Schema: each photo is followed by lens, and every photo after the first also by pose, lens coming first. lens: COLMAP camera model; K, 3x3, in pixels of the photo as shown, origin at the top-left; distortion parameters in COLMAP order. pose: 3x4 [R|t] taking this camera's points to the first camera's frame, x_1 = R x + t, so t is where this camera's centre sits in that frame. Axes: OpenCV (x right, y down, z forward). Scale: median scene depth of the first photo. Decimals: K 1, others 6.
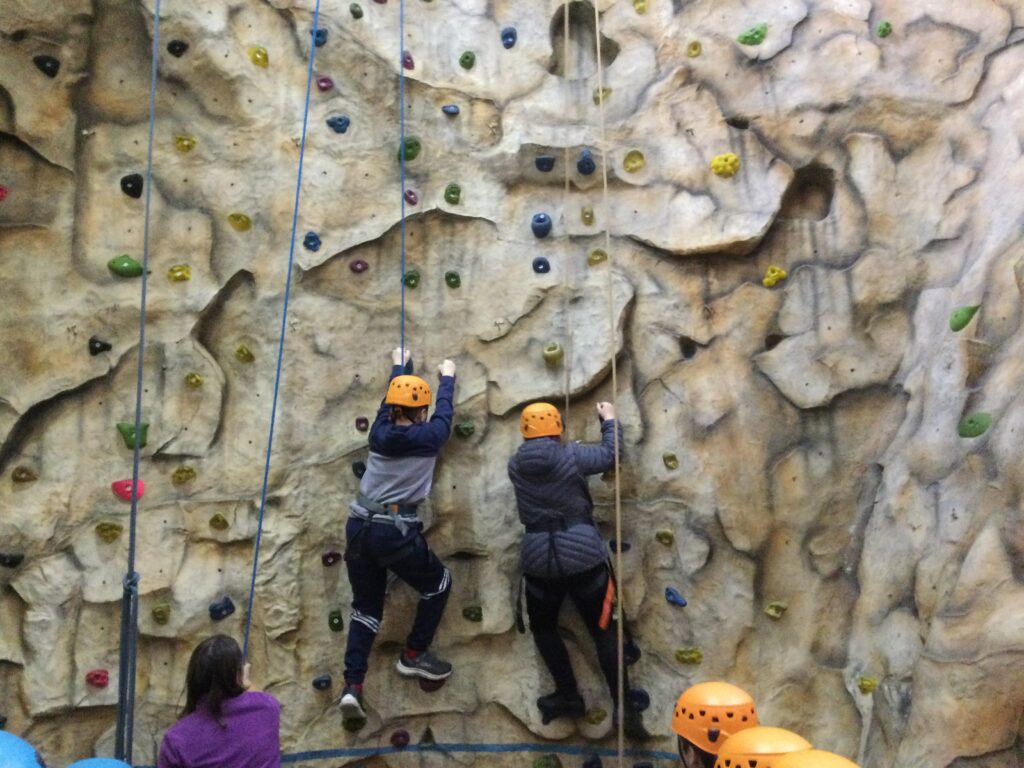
lens RADIAL K [[942.4, 0, 512.0], [0, 942.4, 384.0], [0, 0, 1]] dist [0.047210, -0.097434]
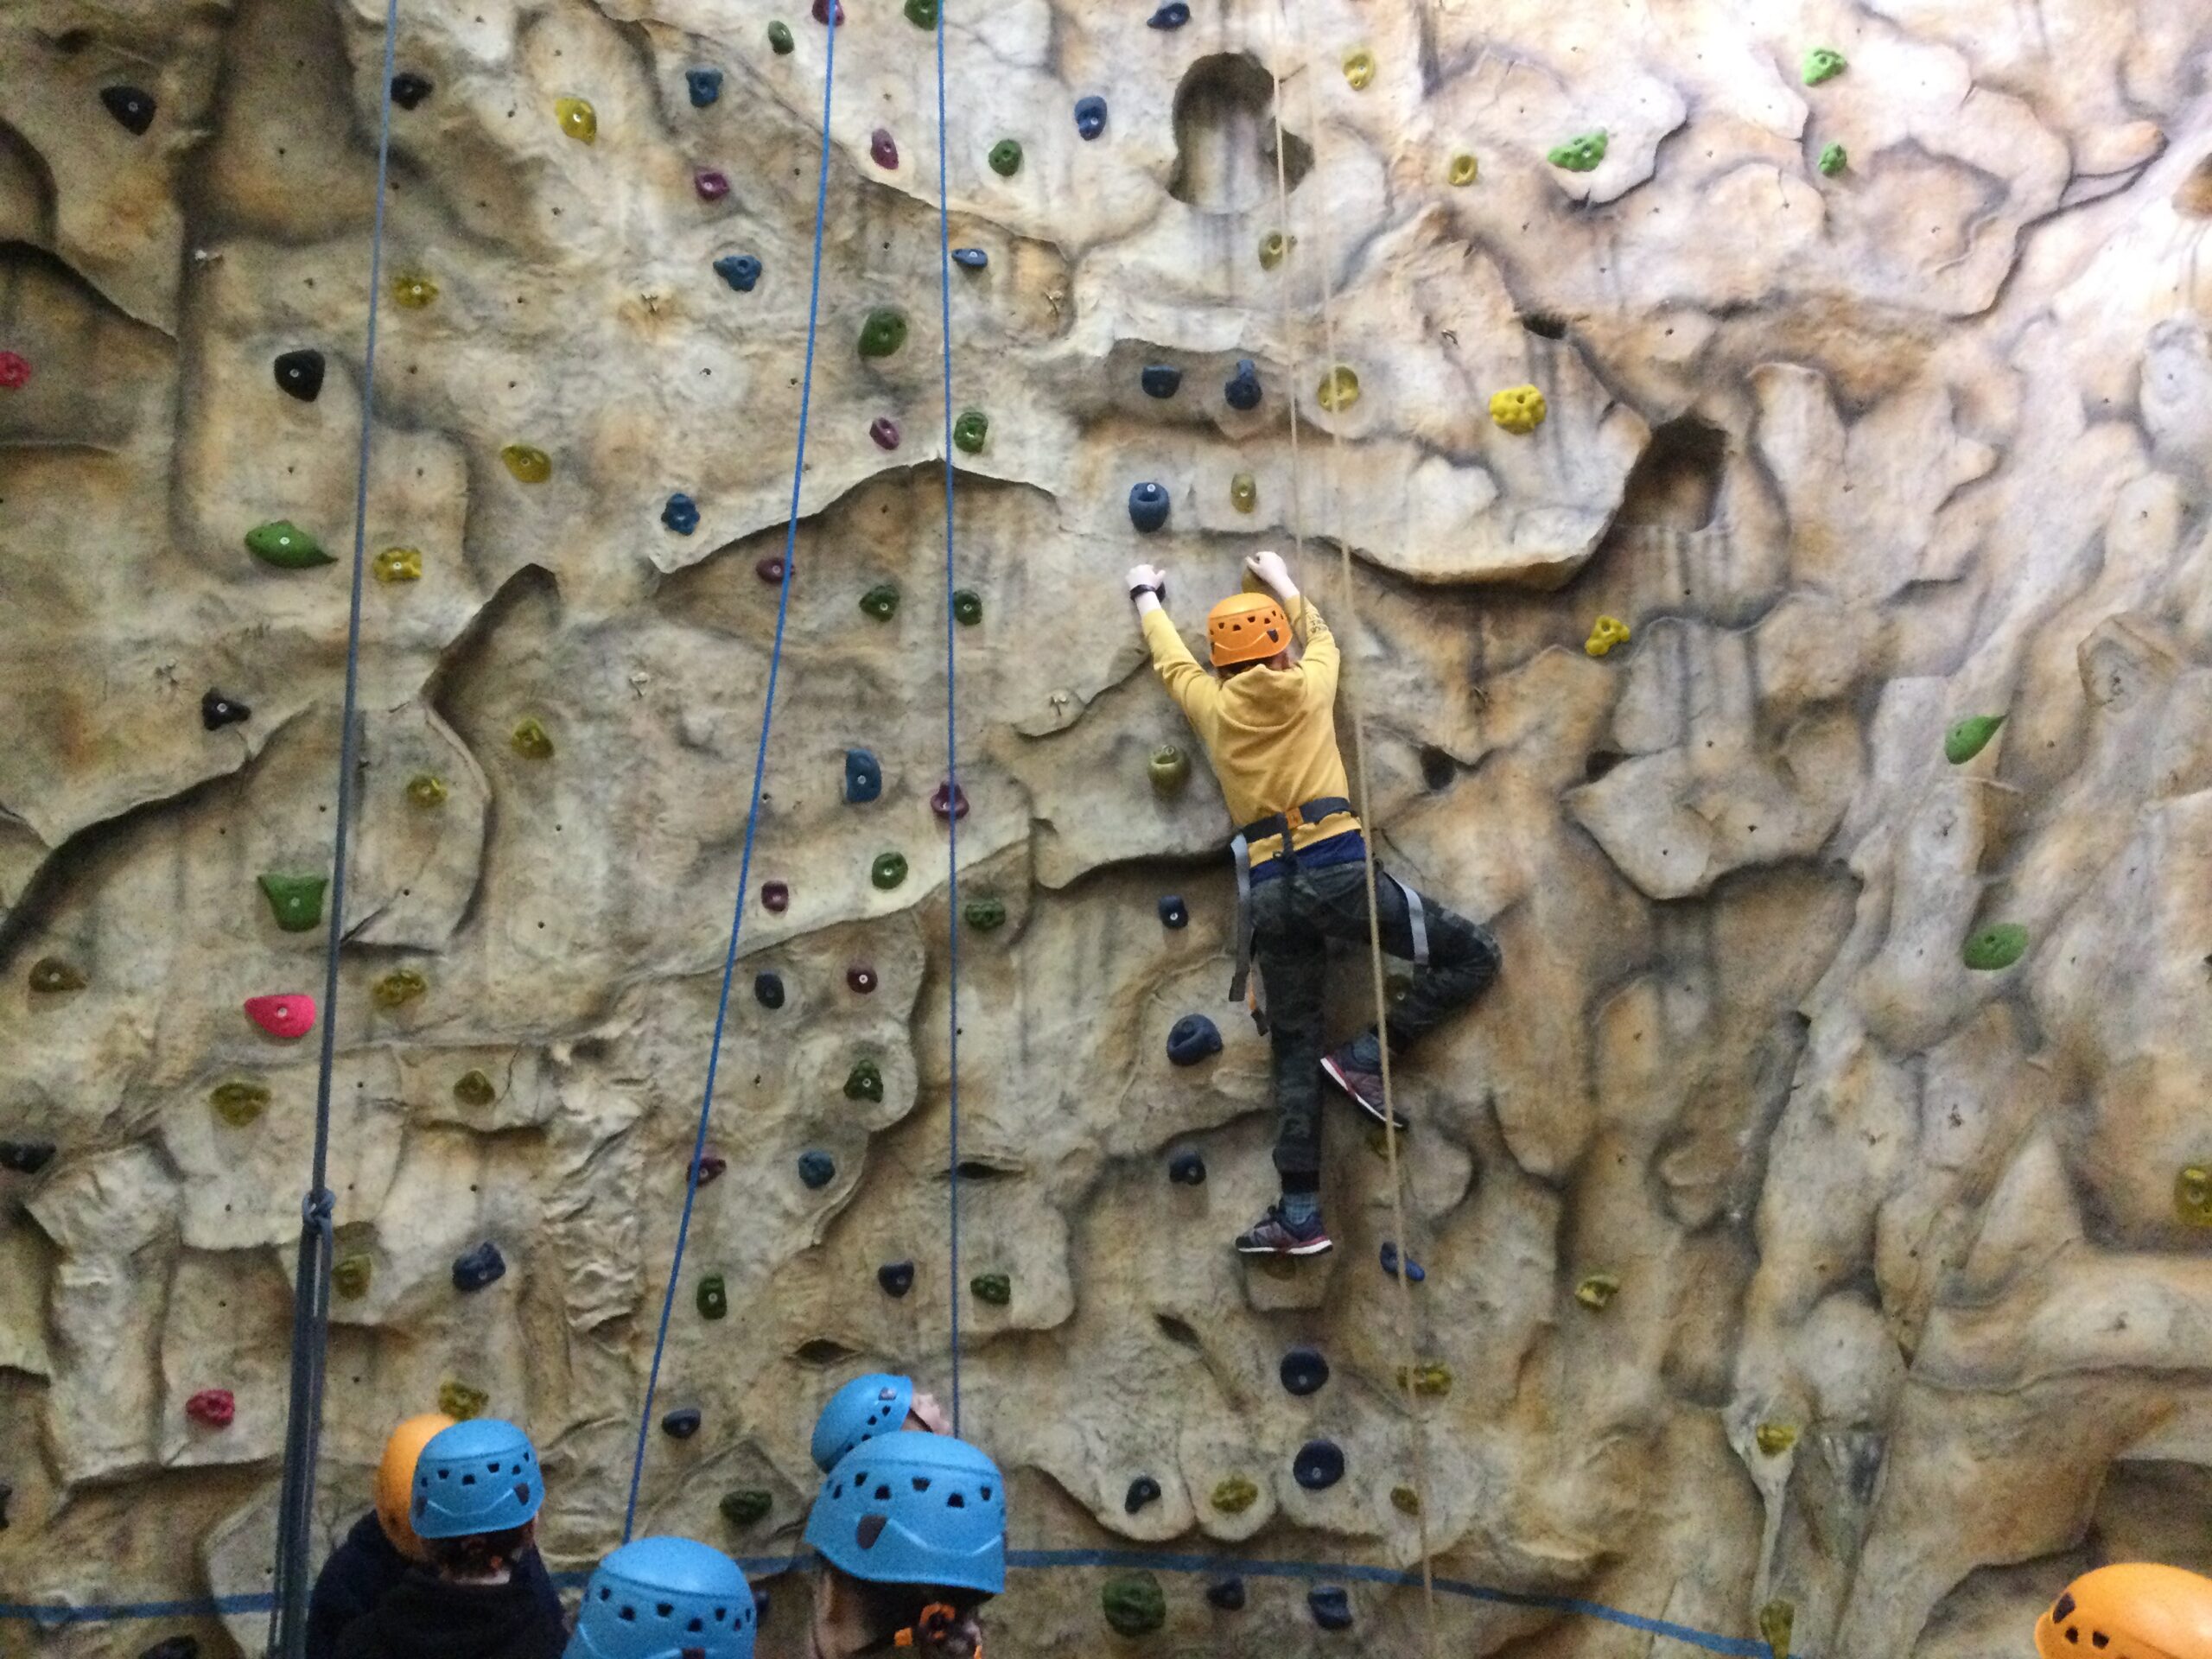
lens RADIAL K [[2035.7, 0, 1106.0], [0, 2035.7, 829.5], [0, 0, 1]] dist [0.047210, -0.097434]
pose [[0.994000, 0.041784, 0.101081, -0.096581], [-0.042817, 0.999050, 0.008070, -0.007632], [-0.100647, -0.012350, 0.994846, -0.062729]]
